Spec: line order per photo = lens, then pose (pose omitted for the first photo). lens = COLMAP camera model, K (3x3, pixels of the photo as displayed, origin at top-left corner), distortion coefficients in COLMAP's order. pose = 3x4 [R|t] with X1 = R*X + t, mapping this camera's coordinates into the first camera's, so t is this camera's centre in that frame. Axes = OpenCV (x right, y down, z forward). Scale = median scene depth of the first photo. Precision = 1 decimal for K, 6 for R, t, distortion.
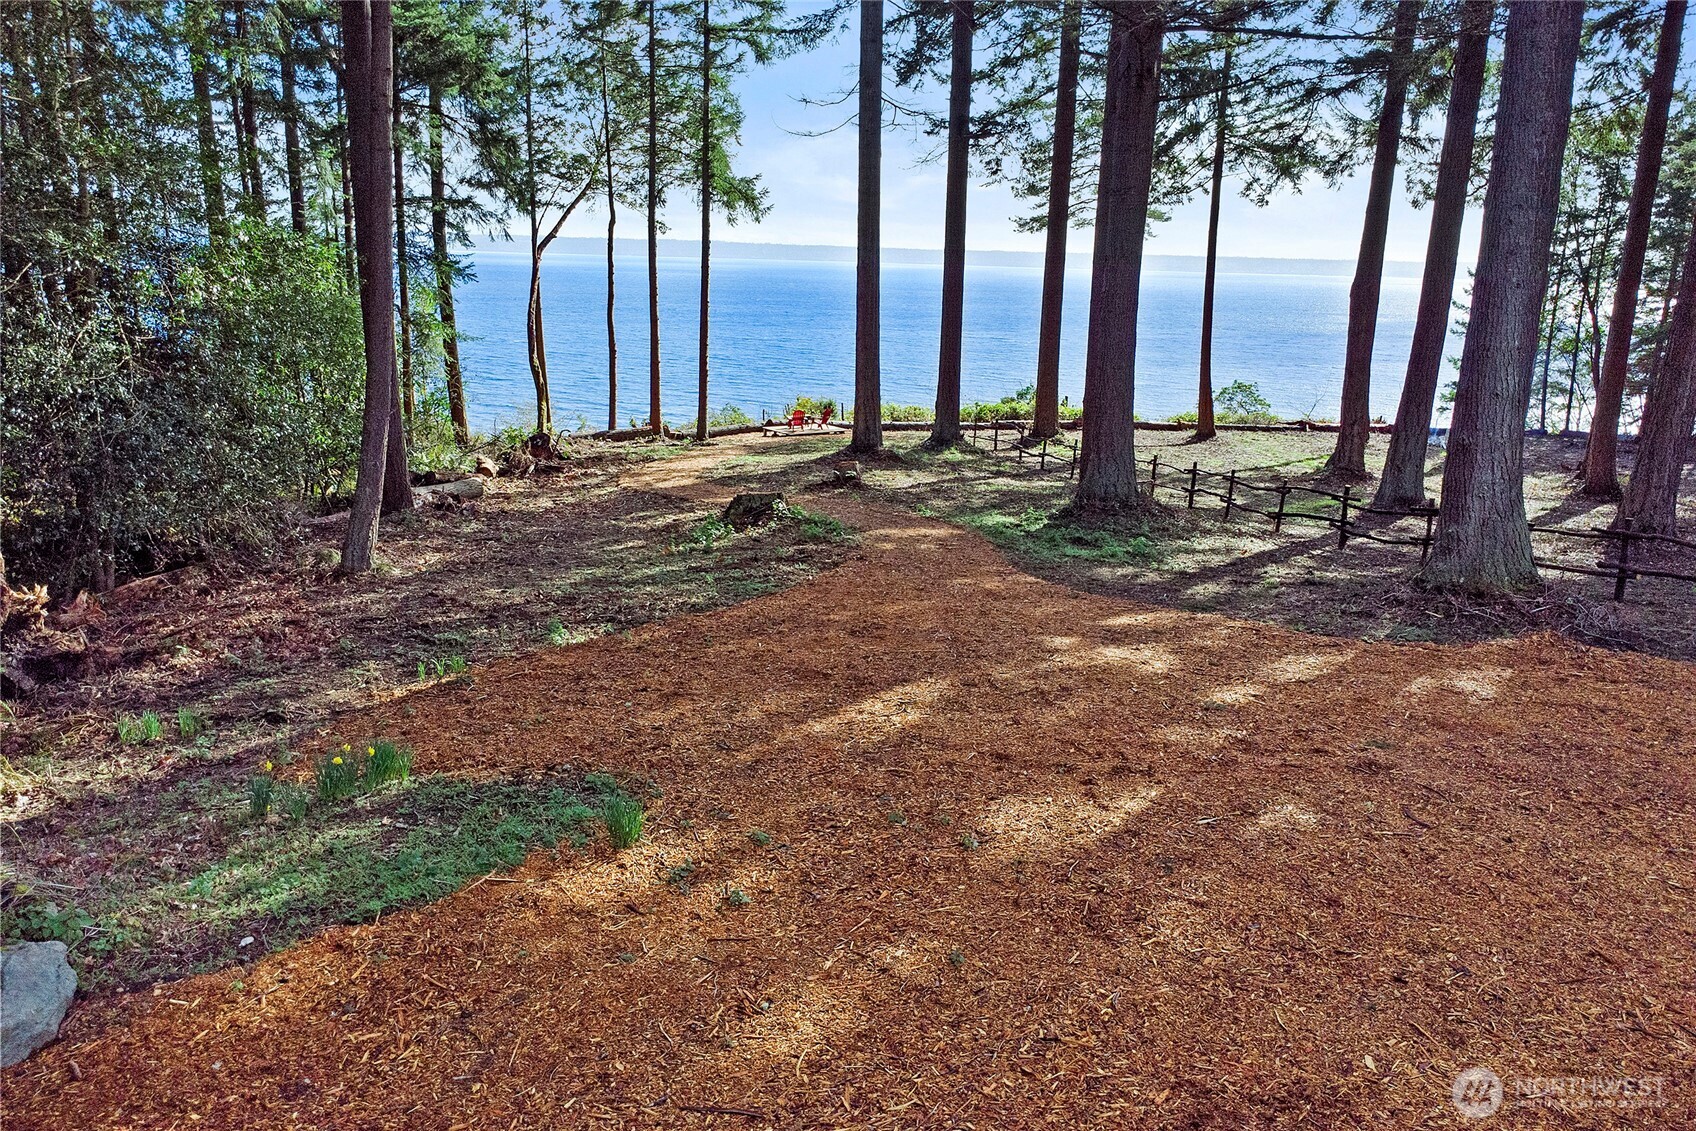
lens RADIAL K [[1198.3, 0, 841.2], [0, 1198.3, 572.9], [0, 0, 1]] dist [0.009734, 0.002032]
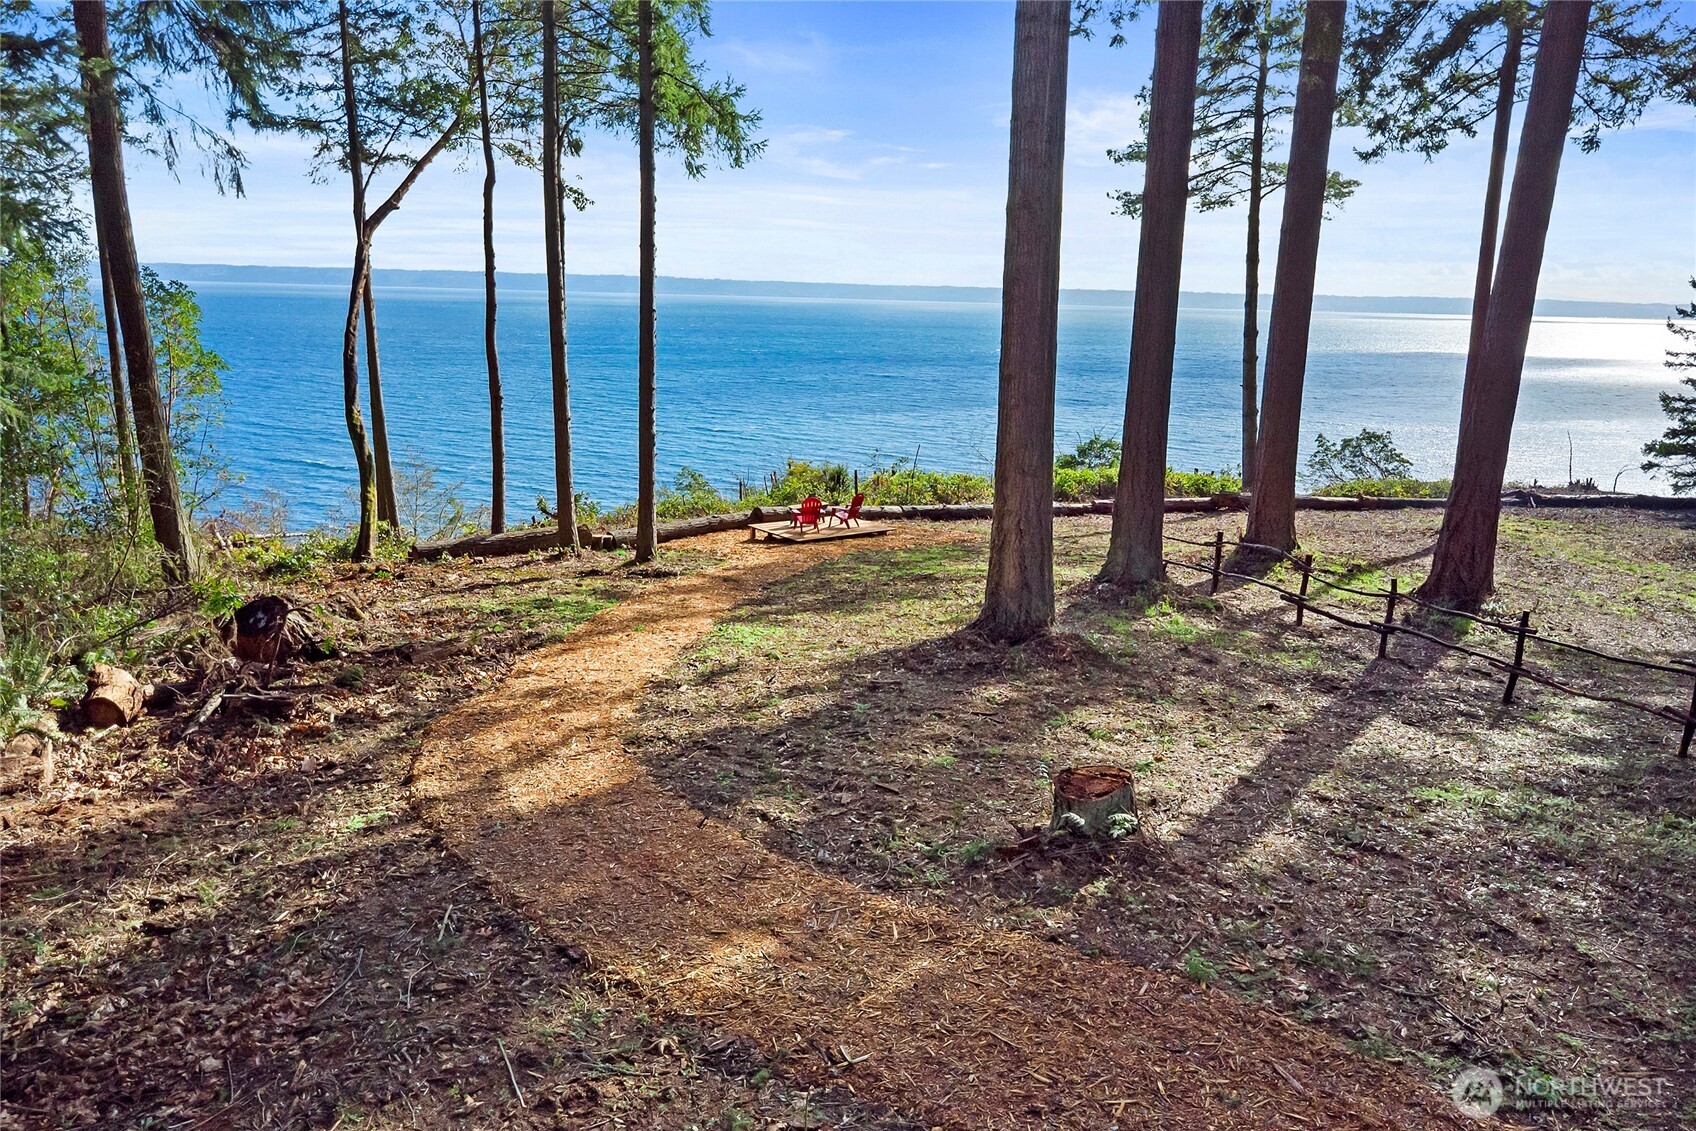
lens RADIAL K [[1198.3, 0, 842.3], [0, 1198.3, 610.7], [0, 0, 1]] dist [0.009734, 0.002032]
pose [[0.999105, -0.012039, 0.040542, -0.044827], [0.011965, 0.999926, 0.002064, -0.081893], [-0.040564, -0.001577, 0.999176, 0.413958]]
